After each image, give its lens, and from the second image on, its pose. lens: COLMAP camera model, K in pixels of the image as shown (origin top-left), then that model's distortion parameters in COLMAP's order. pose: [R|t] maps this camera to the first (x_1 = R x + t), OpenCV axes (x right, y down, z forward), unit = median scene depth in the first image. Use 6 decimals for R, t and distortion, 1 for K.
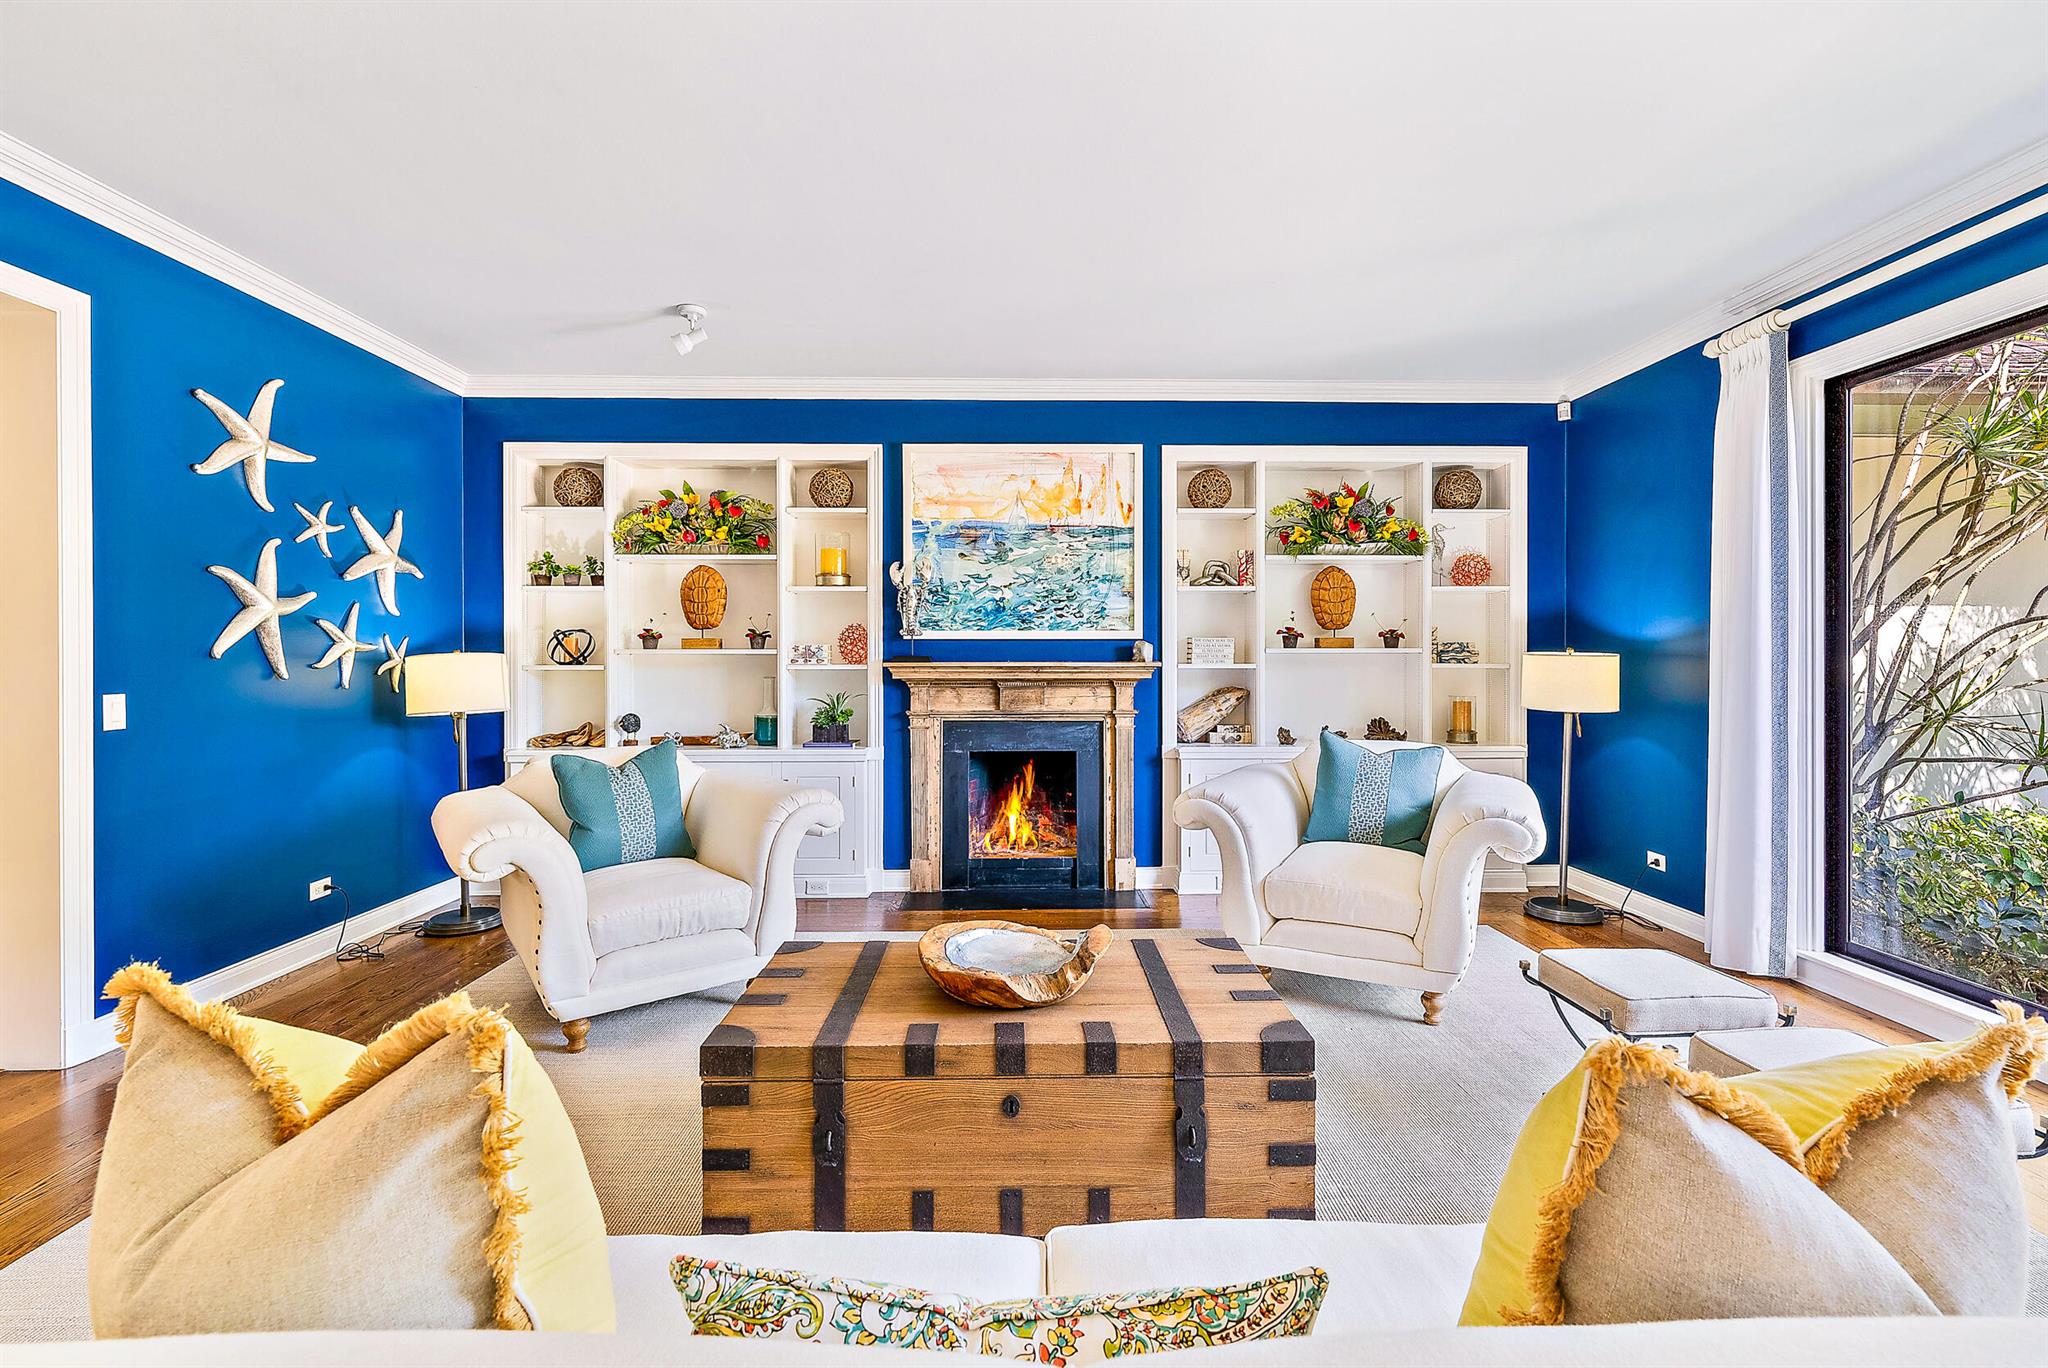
lens RADIAL K [[941.1, 0, 1028.3], [0, 941.1, 666.9], [0, 0, 1]] dist [-0.000134, 0.000065]
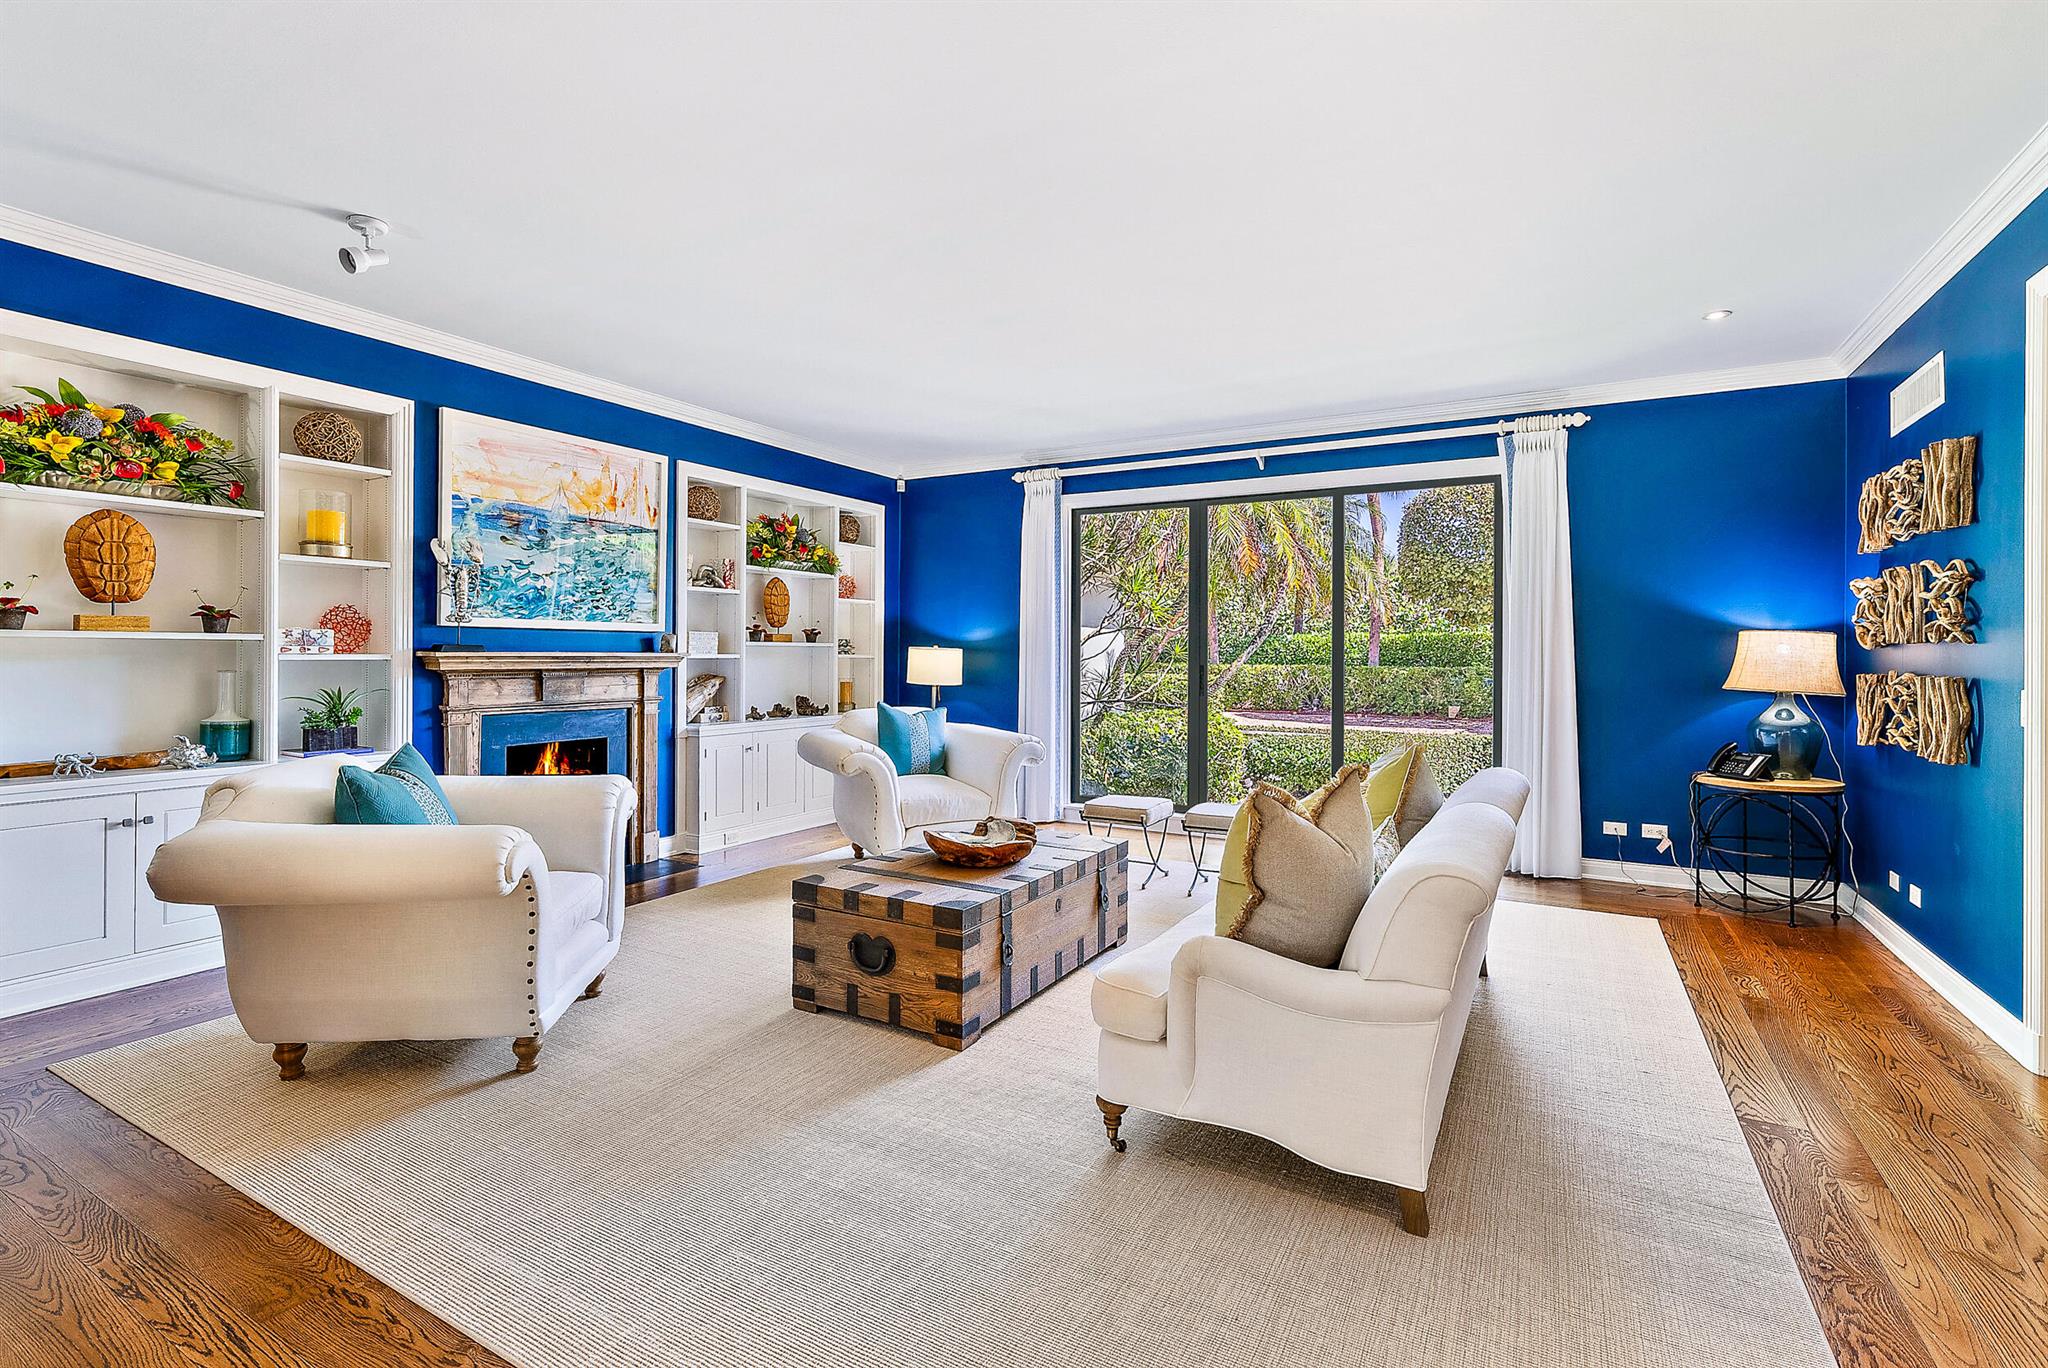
lens RADIAL K [[945.0, 0, 1029.0], [0, 945.0, 645.3], [0, 0, 1]] dist [0.000076, 0.000008]
pose [[0.508387, 0.010778, 0.861061, -0.617236], [0.000937, 0.999914, -0.013069, 0.001269], [-0.861128, 0.007451, 0.508333, 0.065729]]
